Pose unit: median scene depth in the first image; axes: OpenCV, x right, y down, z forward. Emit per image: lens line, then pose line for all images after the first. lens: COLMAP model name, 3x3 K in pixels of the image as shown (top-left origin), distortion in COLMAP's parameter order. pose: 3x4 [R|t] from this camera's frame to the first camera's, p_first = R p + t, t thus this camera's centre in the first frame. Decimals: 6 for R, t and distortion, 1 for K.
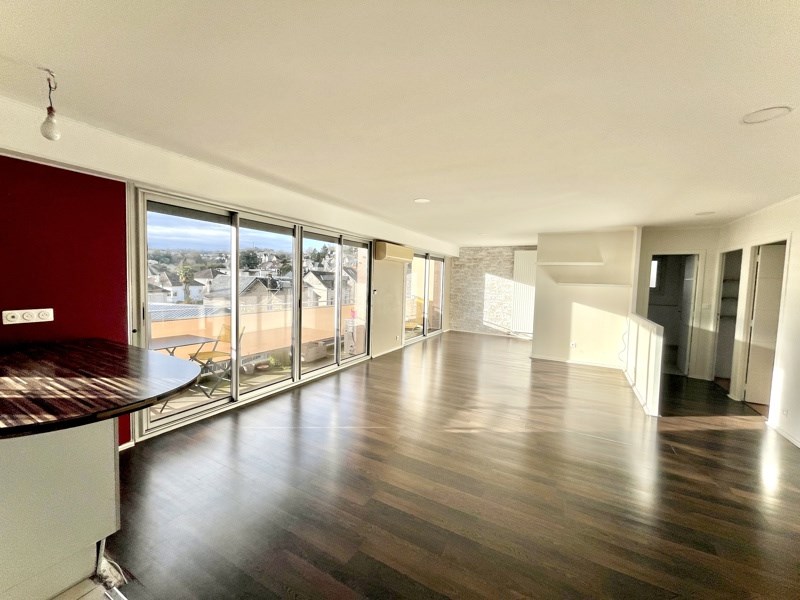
lens RADIAL K [[321.9, 0, 397.8], [0, 321.9, 299.2], [0, 0, 1]] dist [-0.000790, -0.000171]
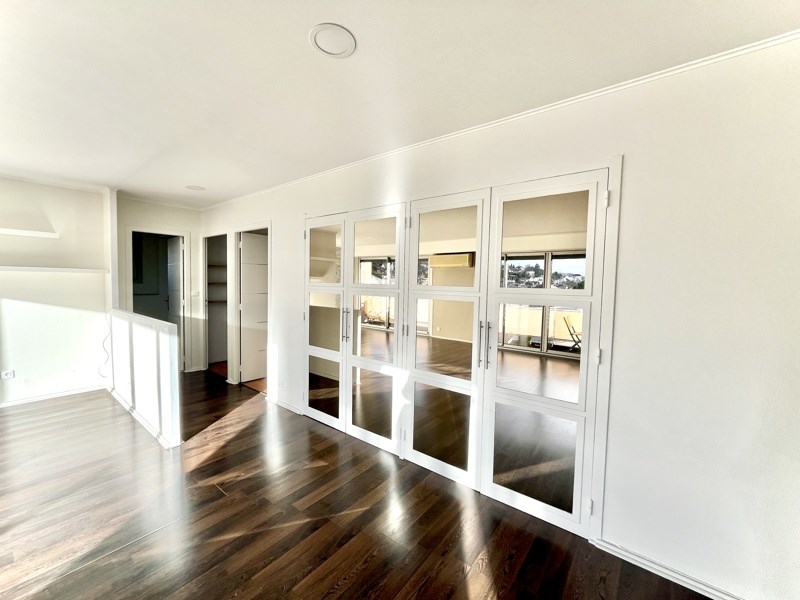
lens RADIAL K [[321.9, 0, 397.8], [0, 321.9, 299.2], [0, 0, 1]] dist [-0.000790, -0.000171]
pose [[0.166720, -0.066493, 0.983760, 0.149300], [0.035351, 0.997485, 0.061430, 0.004052], [-0.985370, 0.024535, 0.168652, 0.297859]]
